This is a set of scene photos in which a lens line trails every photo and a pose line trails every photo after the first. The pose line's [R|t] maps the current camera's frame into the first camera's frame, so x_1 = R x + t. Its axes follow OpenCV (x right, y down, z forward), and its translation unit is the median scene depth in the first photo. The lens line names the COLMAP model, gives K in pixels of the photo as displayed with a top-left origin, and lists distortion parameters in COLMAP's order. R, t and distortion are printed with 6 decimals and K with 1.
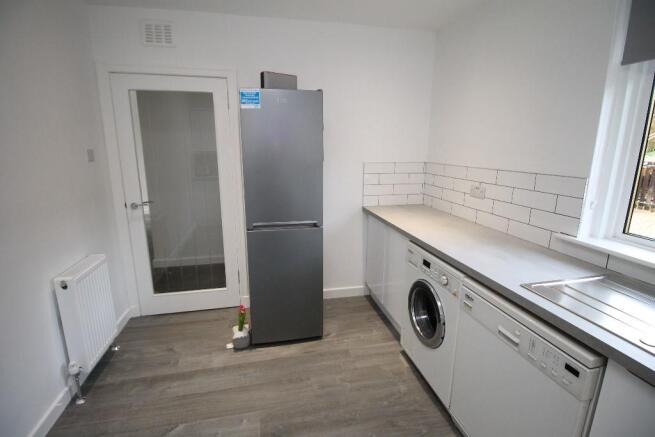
lens RADIAL K [[305.4, 0, 325.9], [0, 305.4, 211.6], [0, 0, 1]] dist [-0.000085, -0.014263]
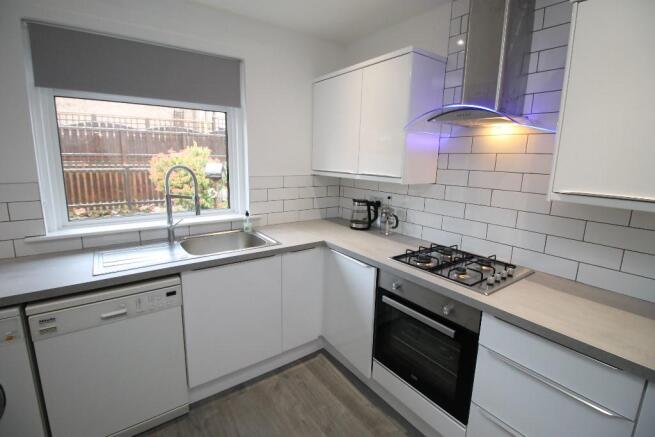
lens RADIAL K [[305.4, 0, 325.9], [0, 305.4, 211.6], [0, 0, 1]] dist [-0.000085, -0.014263]
pose [[-0.398674, -0.174003, 0.900434, -0.658941], [0.169580, 0.950917, 0.258842, -0.127547], [-0.901278, 0.255889, -0.349598, 0.509864]]
